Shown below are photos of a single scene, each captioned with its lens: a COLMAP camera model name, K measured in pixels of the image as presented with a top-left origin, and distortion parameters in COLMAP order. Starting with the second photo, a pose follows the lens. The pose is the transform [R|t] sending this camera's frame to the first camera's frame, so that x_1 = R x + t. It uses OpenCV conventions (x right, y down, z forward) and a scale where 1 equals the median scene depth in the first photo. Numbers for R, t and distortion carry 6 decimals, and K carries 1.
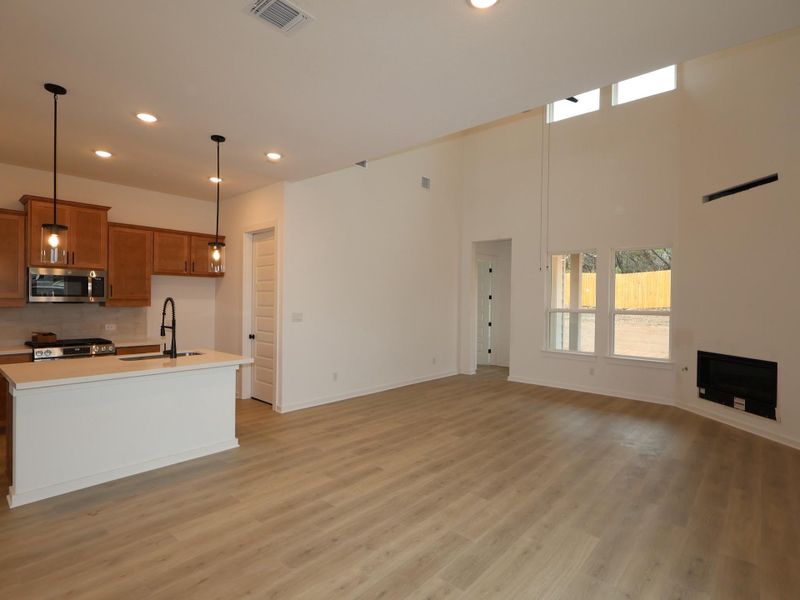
lens RADIAL K [[472.5, 0, 400.3], [0, 472.5, 299.3], [0, 0, 1]] dist [0.003770, -0.001627]
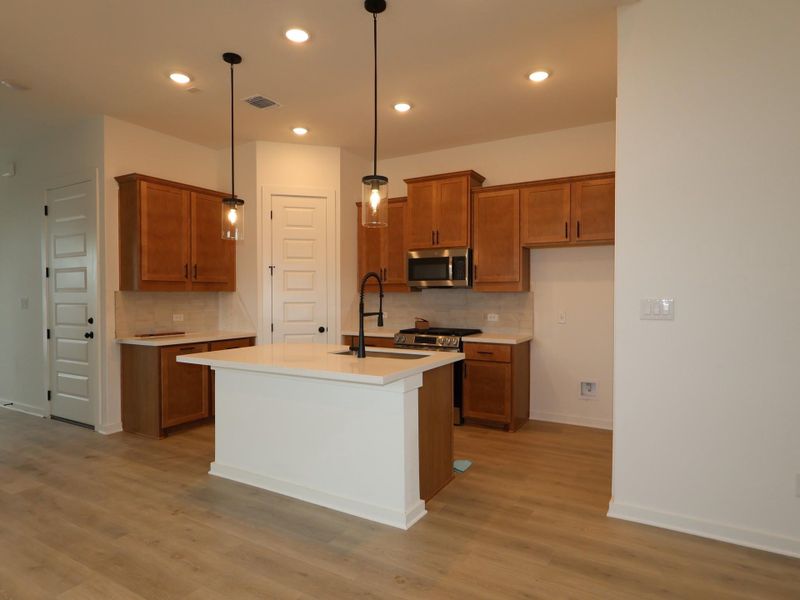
lens RADIAL K [[472.5, 0, 399.8], [0, 472.5, 298.6], [0, 0, 1]] dist [0.003770, -0.001627]
pose [[0.160654, -0.005990, -0.986993, 0.188077], [0.001411, 0.999982, -0.005839, 0.034335], [0.987010, -0.000454, 0.160659, 0.789506]]
